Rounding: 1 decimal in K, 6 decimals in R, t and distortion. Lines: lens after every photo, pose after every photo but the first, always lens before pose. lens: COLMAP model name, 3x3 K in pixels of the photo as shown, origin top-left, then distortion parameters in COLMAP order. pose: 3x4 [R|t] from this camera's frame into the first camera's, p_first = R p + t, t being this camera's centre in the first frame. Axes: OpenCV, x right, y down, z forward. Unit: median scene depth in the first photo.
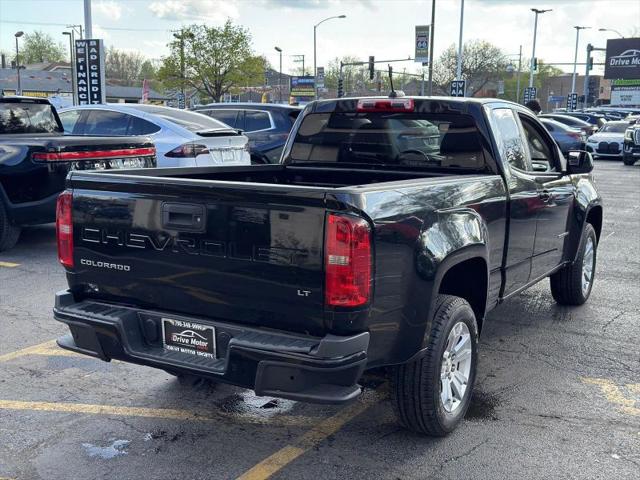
lens RADIAL K [[721.3, 0, 320.0], [0, 721.3, 240.0], [0, 0, 1]] dist [0.147796, -0.322071]
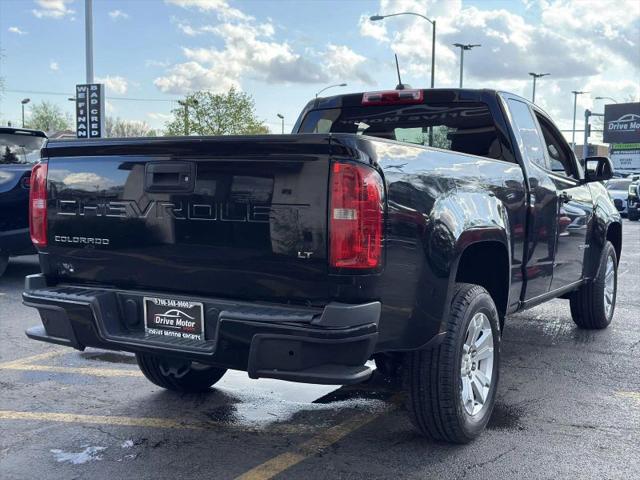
lens RADIAL K [[721.3, 0, 320.0], [0, 721.3, 240.0], [0, 0, 1]] dist [0.147796, -0.322071]
pose [[0.999998, 0.000324, -0.002022, -0.002091], [-0.000513, 0.995586, -0.093856, 0.104034], [0.001982, 0.093857, 0.995584, 0.101574]]
